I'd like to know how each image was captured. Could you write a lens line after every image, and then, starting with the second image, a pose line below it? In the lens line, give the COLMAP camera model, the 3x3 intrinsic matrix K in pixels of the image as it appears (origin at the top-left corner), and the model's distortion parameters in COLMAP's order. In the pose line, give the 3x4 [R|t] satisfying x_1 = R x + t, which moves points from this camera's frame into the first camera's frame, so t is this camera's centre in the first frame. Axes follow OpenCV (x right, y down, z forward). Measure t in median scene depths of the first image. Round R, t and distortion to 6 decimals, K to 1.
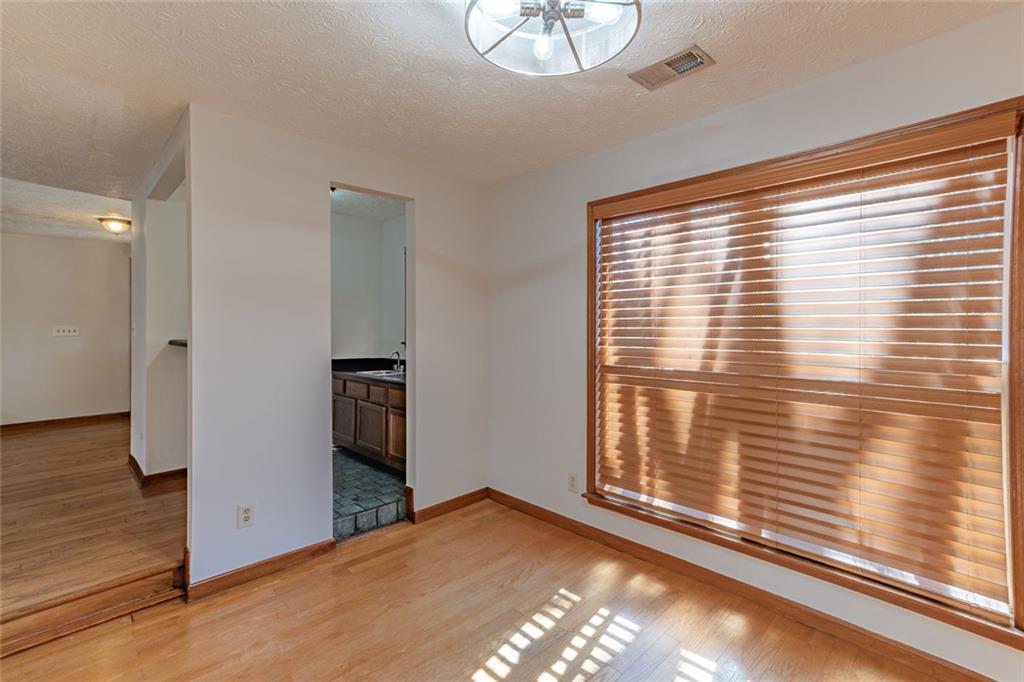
lens RADIAL K [[467.5, 0, 513.8], [0, 467.5, 334.7], [0, 0, 1]] dist [0.003223, 0.004228]
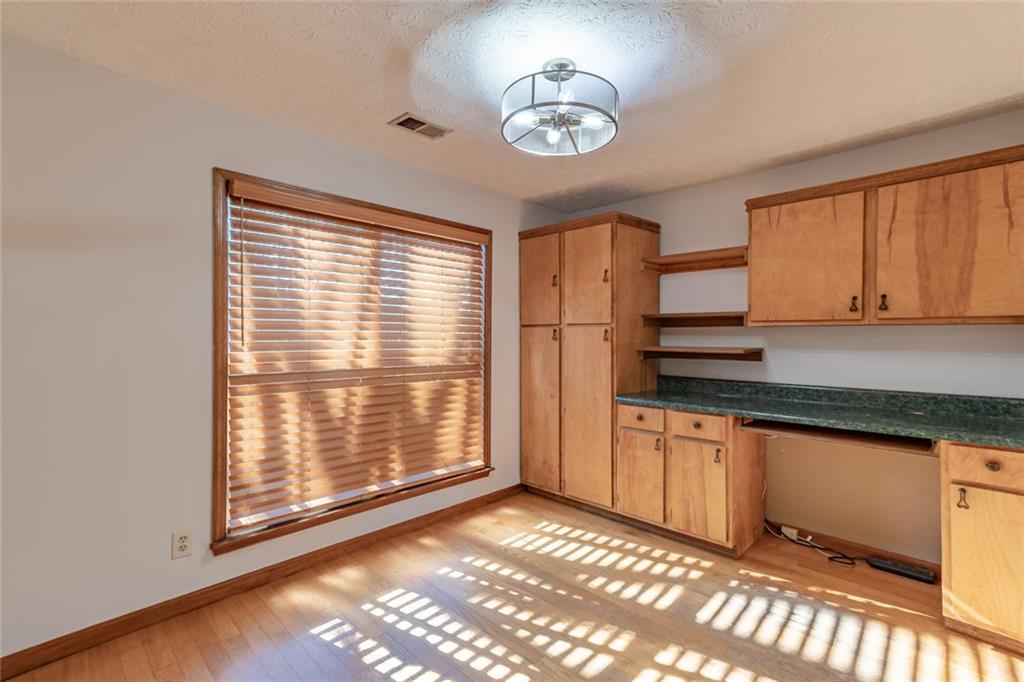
lens RADIAL K [[467.5, 0, 516.2], [0, 467.5, 336.7], [0, 0, 1]] dist [0.003223, 0.004228]
pose [[-0.025323, -0.010839, 0.999621, -0.779614], [0.000673, 0.999941, 0.010859, -0.013542], [-0.999679, 0.000948, -0.025314, 0.644211]]
